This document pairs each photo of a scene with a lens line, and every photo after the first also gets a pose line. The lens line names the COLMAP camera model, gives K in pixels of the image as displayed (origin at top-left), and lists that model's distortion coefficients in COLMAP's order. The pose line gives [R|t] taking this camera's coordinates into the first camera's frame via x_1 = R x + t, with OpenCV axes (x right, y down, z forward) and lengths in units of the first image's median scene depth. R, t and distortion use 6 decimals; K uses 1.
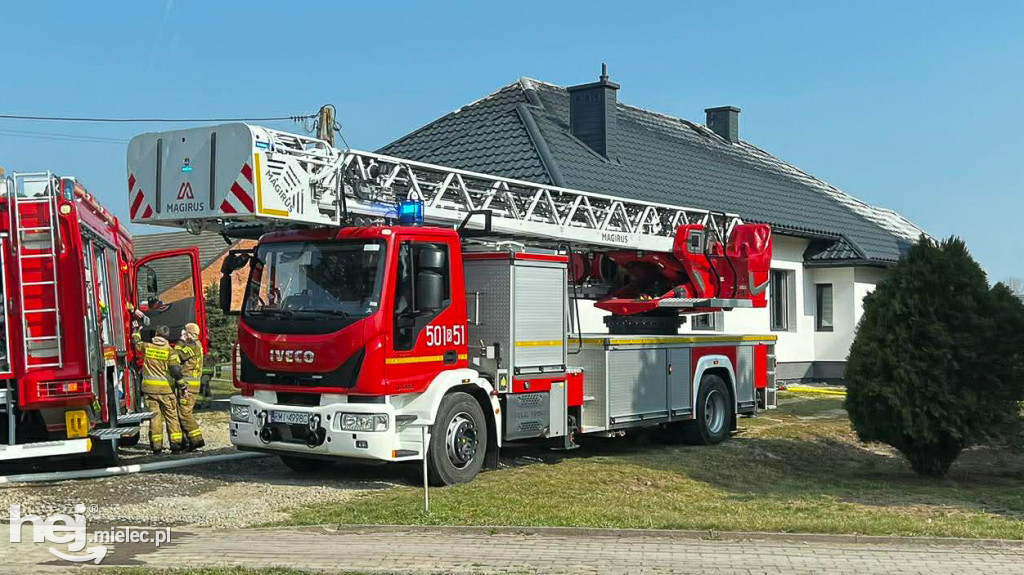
lens RADIAL K [[1274.3, 0, 500.8], [0, 1274.3, 285.2], [0, 0, 1]] dist [0.104716, -0.024705]
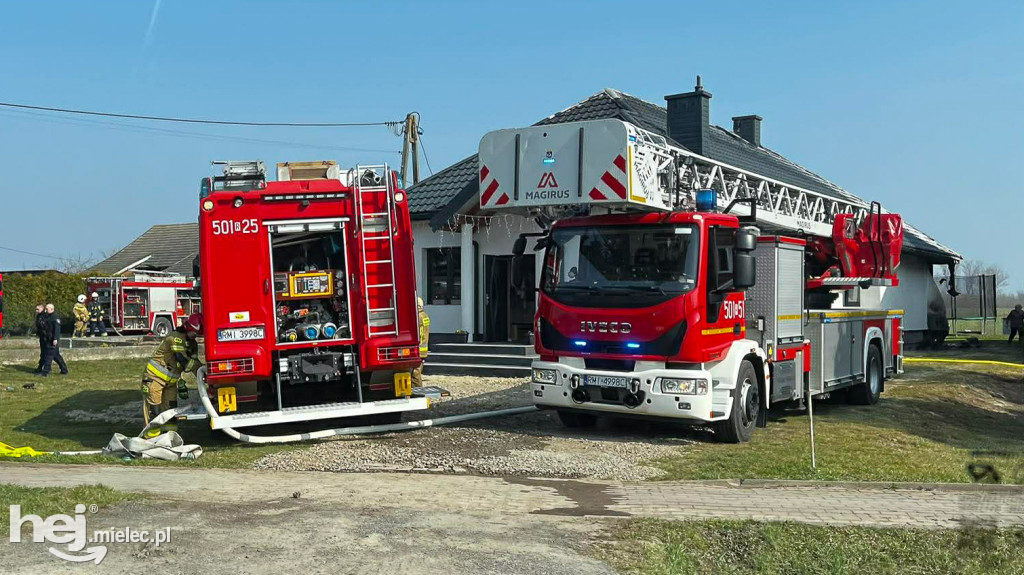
lens RADIAL K [[1051.4, 0, 428.9], [0, 1051.4, 283.6], [0, 0, 1]] dist [0.059832, -0.110346]
pose [[0.999967, 0.004612, -0.006630, -0.304963], [-0.004500, 0.999849, 0.016785, 0.001977], [0.006707, -0.016755, 0.999837, 0.064998]]
